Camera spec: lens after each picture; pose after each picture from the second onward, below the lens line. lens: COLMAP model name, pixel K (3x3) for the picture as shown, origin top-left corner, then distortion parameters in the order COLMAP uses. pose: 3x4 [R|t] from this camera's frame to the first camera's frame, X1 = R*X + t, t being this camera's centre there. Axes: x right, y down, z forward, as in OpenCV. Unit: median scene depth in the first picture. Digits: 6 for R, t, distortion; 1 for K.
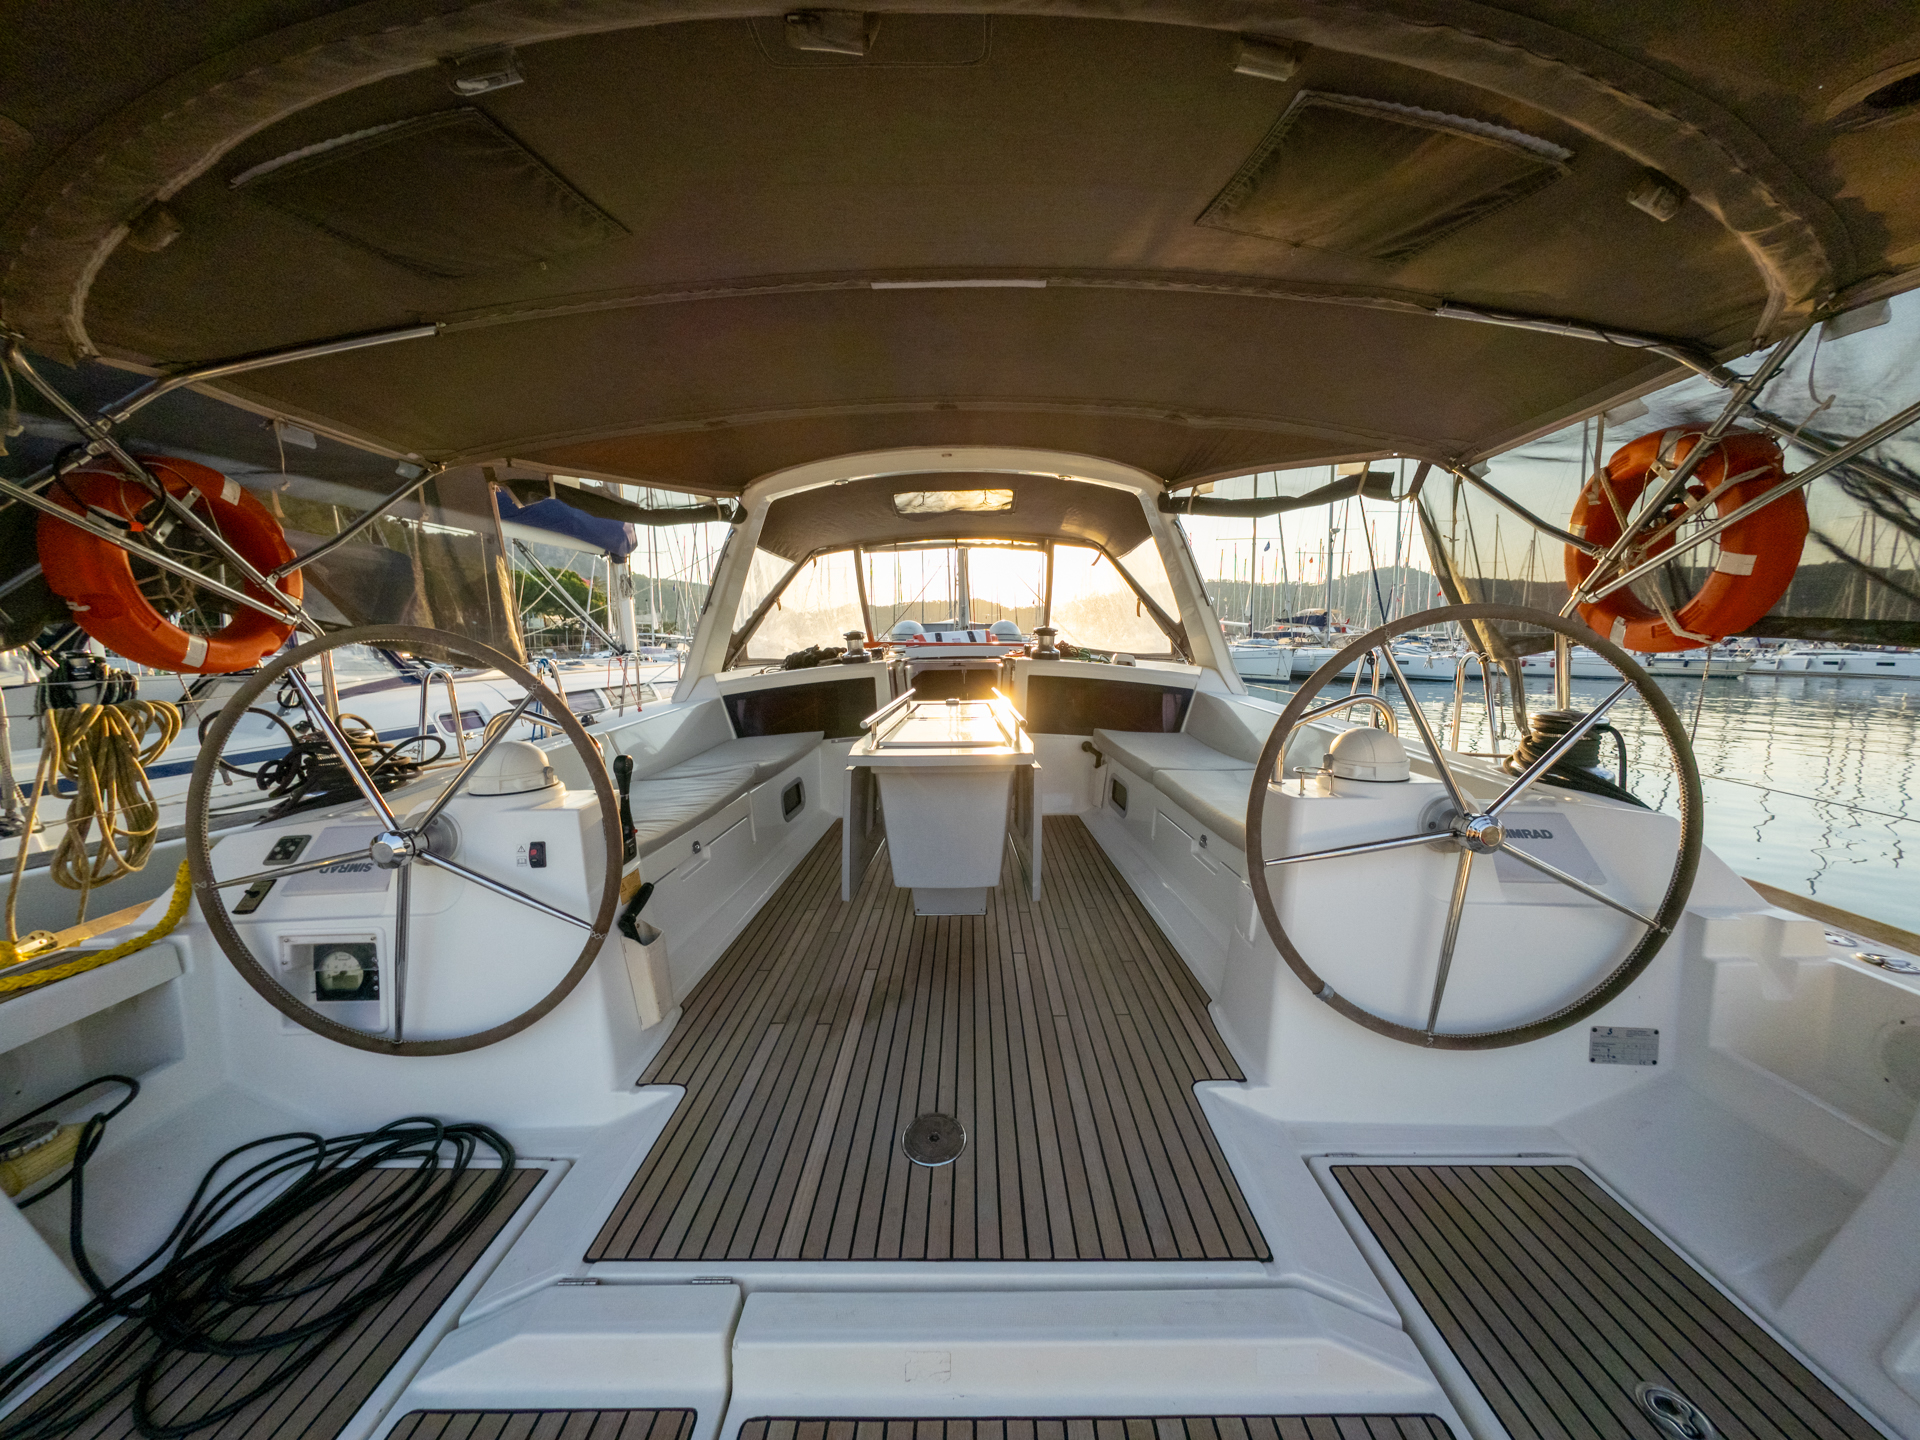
lens RADIAL K [[661.8, 0, 961.0], [0, 661.8, 717.2], [0, 0, 1]] dist [0.000492, 0.000236]
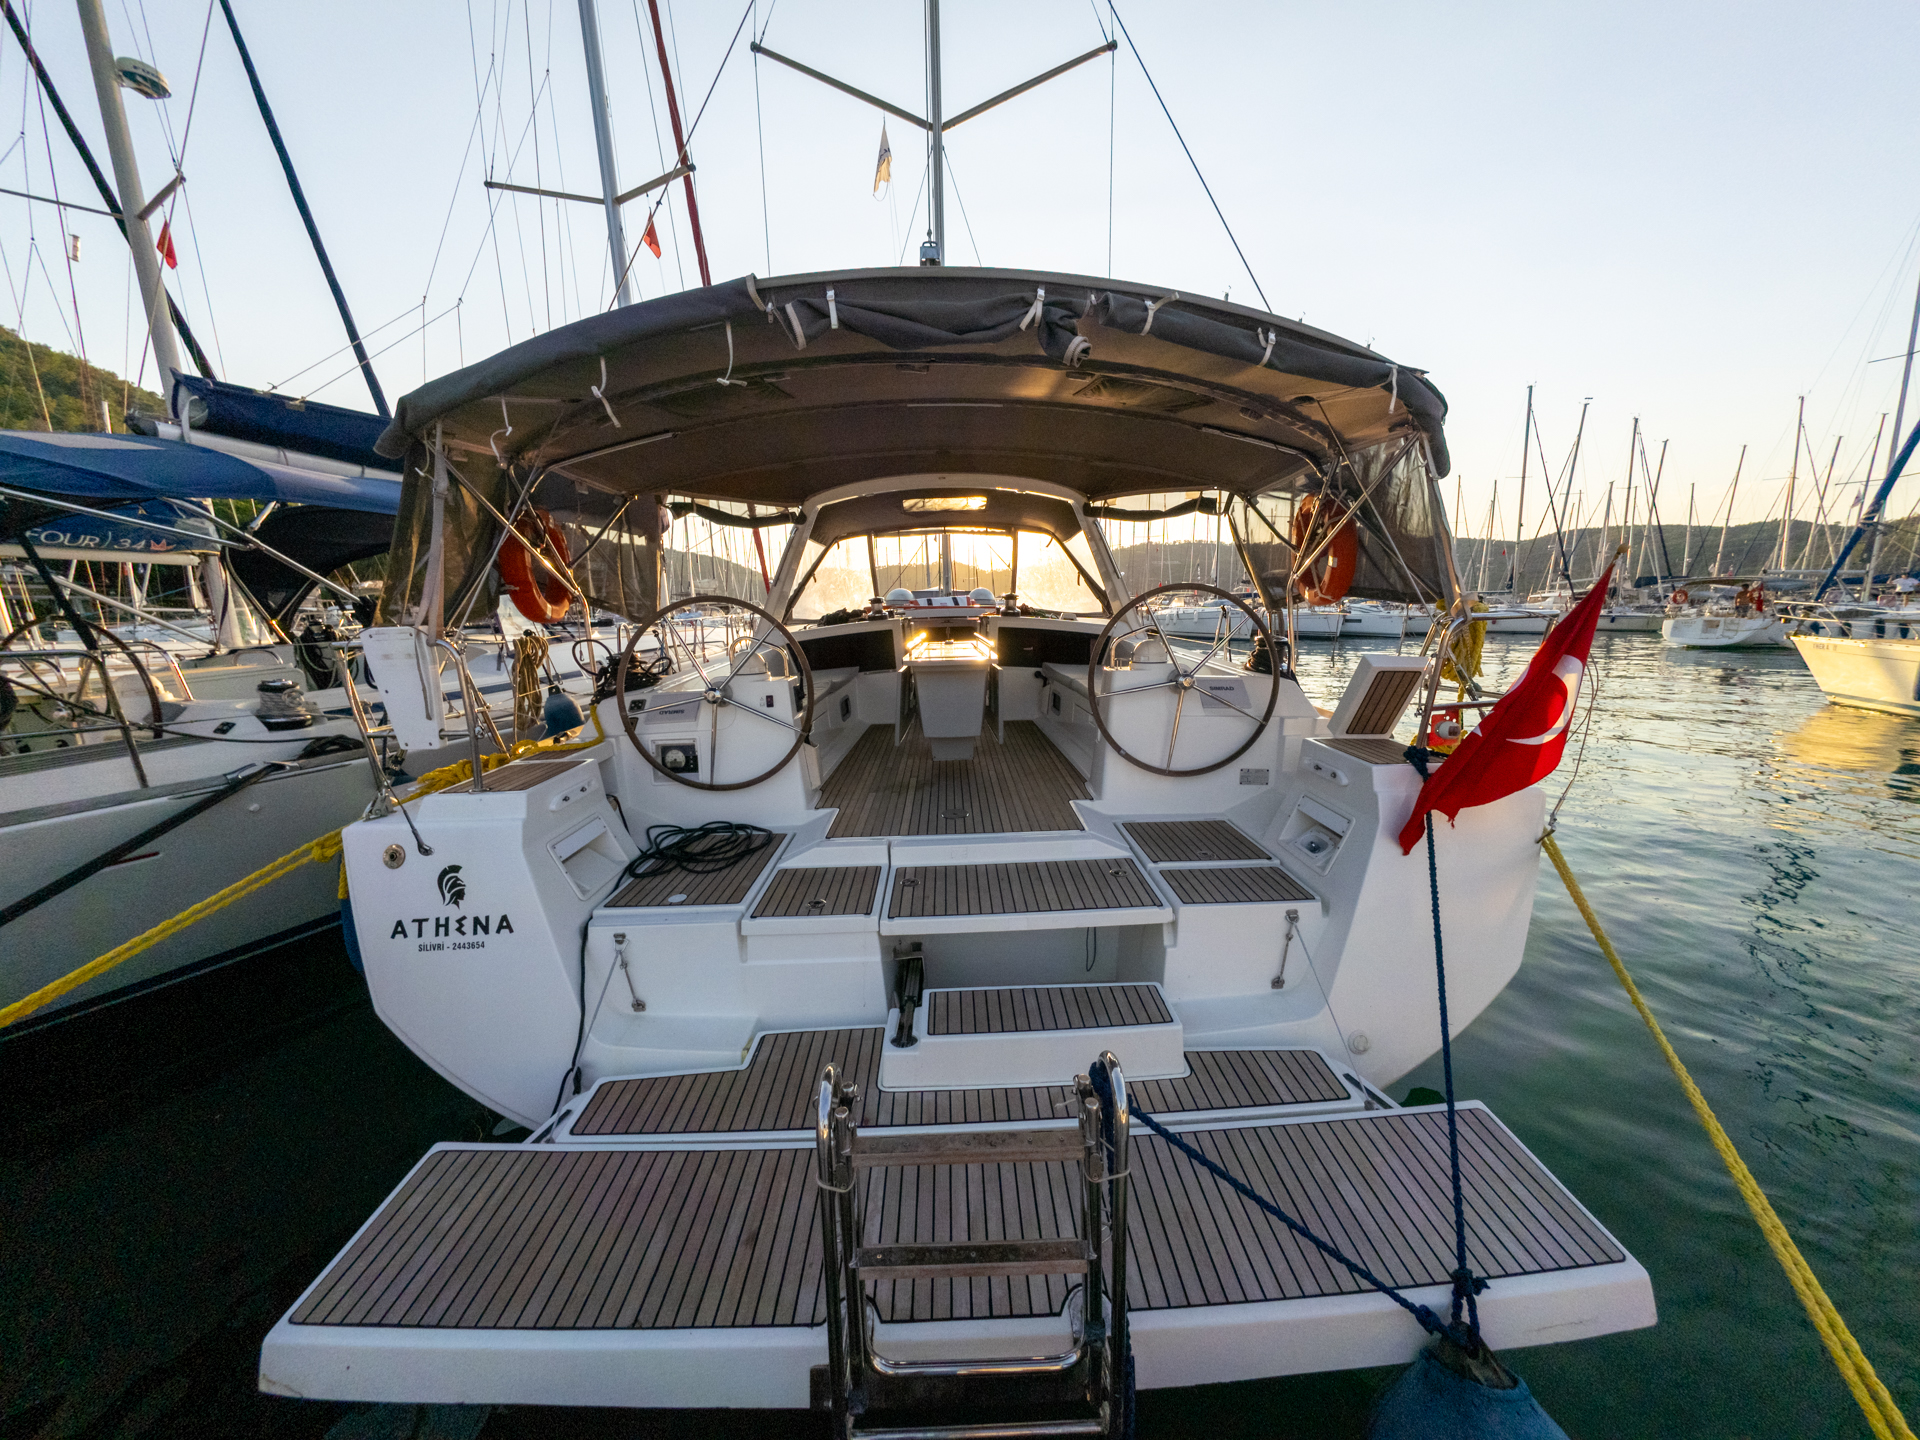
lens RADIAL K [[661.8, 0, 962.4], [0, 661.8, 714.3], [0, 0, 1]] dist [0.000492, 0.000236]
pose [[0.999254, -0.013602, 0.036137, -0.037338], [0.011937, 0.998875, 0.045899, 0.068732], [-0.036721, -0.045434, 0.998292, -0.525084]]
